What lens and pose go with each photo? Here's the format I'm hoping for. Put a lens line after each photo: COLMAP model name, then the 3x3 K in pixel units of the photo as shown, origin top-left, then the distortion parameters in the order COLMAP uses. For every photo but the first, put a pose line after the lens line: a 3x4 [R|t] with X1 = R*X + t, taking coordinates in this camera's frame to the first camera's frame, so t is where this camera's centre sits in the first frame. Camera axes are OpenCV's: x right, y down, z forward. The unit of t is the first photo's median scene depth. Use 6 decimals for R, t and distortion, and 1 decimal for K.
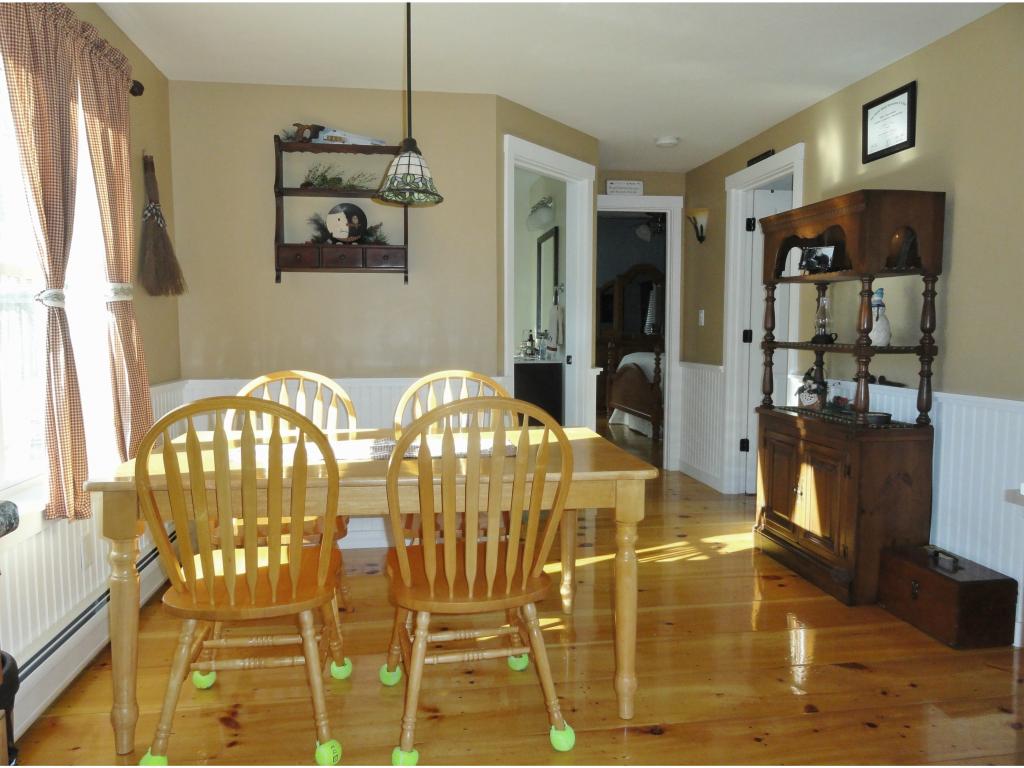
lens RADIAL K [[723.0, 0, 514.2], [0, 723.0, 382.3], [0, 0, 1]] dist [-0.002395, 0.004750]
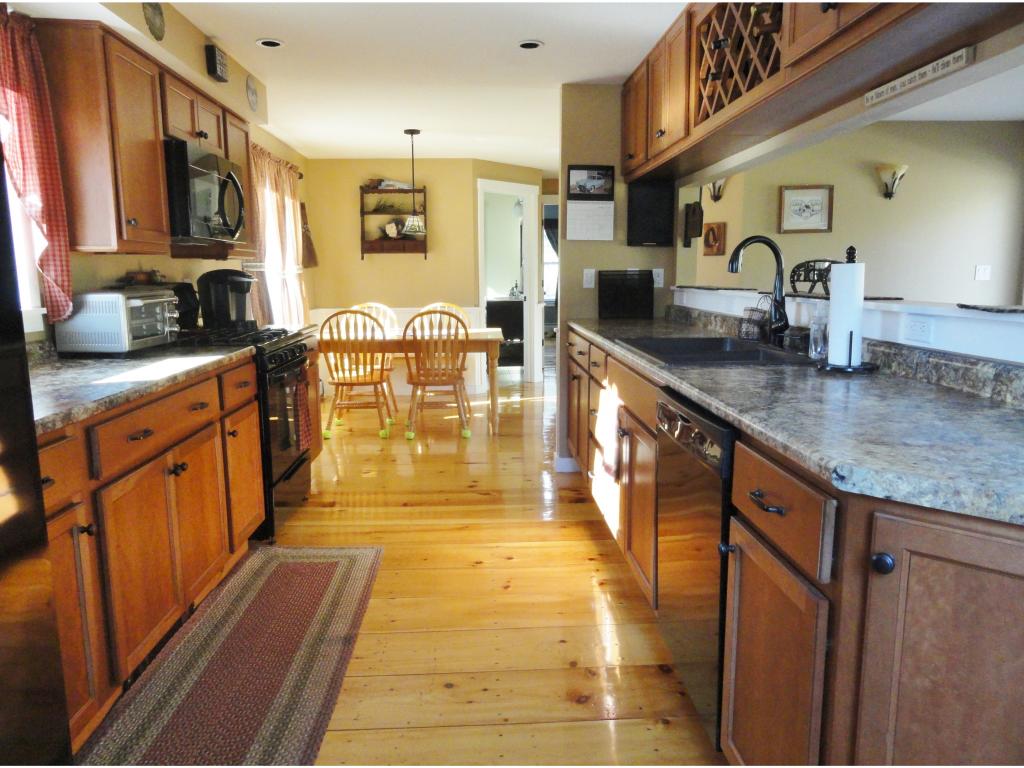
lens RADIAL K [[723.0, 0, 512.5], [0, 723.0, 387.4], [0, 0, 1]] dist [-0.002395, 0.004750]
pose [[0.994246, 0.018097, -0.105582, 0.306746], [-0.008311, 0.995687, 0.092401, 0.027939], [0.106799, -0.090991, 0.990108, -0.977436]]
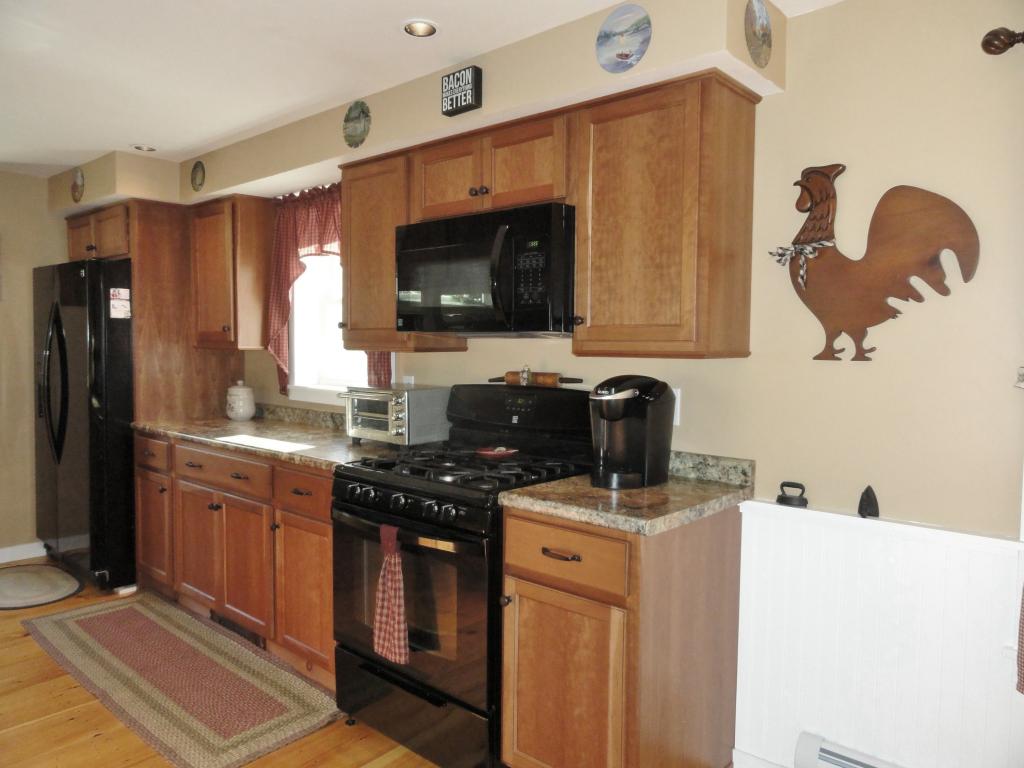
lens RADIAL K [[723.0, 0, 513.7], [0, 723.0, 379.8], [0, 0, 1]] dist [-0.002395, 0.004750]
pose [[-0.769768, 0.027166, -0.637745, 0.221797], [-0.051343, 0.993222, 0.104280, -0.104307], [0.636255, 0.113015, -0.763156, 0.550092]]
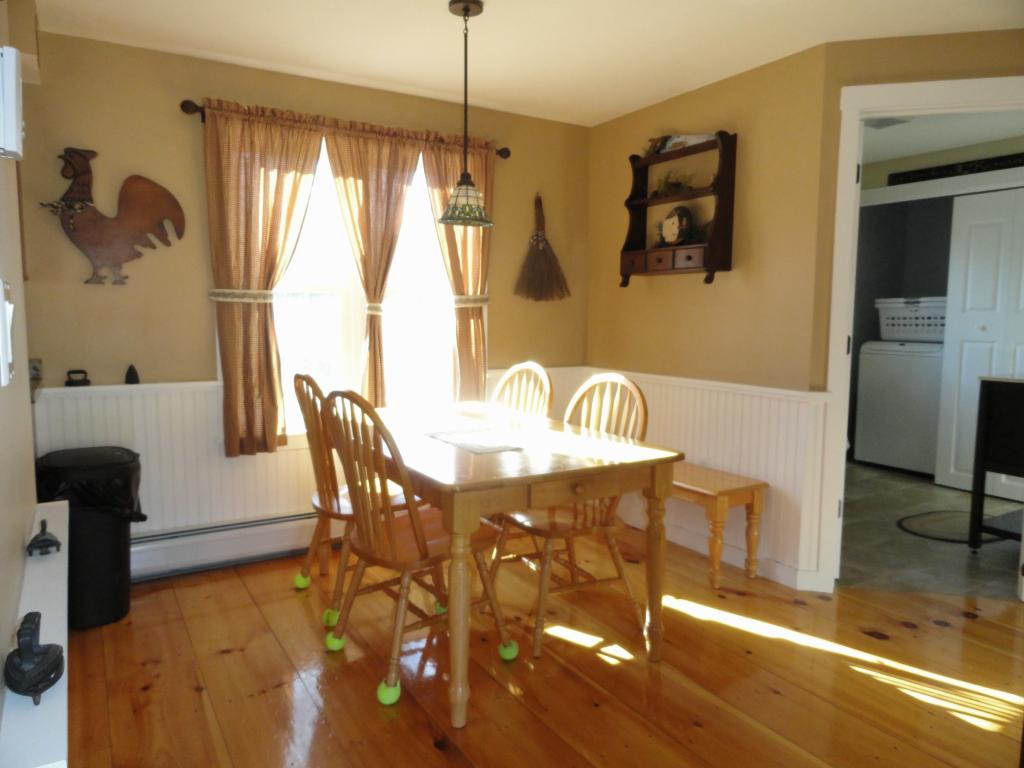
lens RADIAL K [[723.0, 0, 512.2], [0, 723.0, 382.8], [0, 0, 1]] dist [-0.002395, 0.004750]
pose [[0.389245, 0.097492, -0.915961, 0.640025], [-0.075252, 0.994425, 0.073865, -0.057362], [0.918055, 0.040177, 0.394411, 0.390481]]
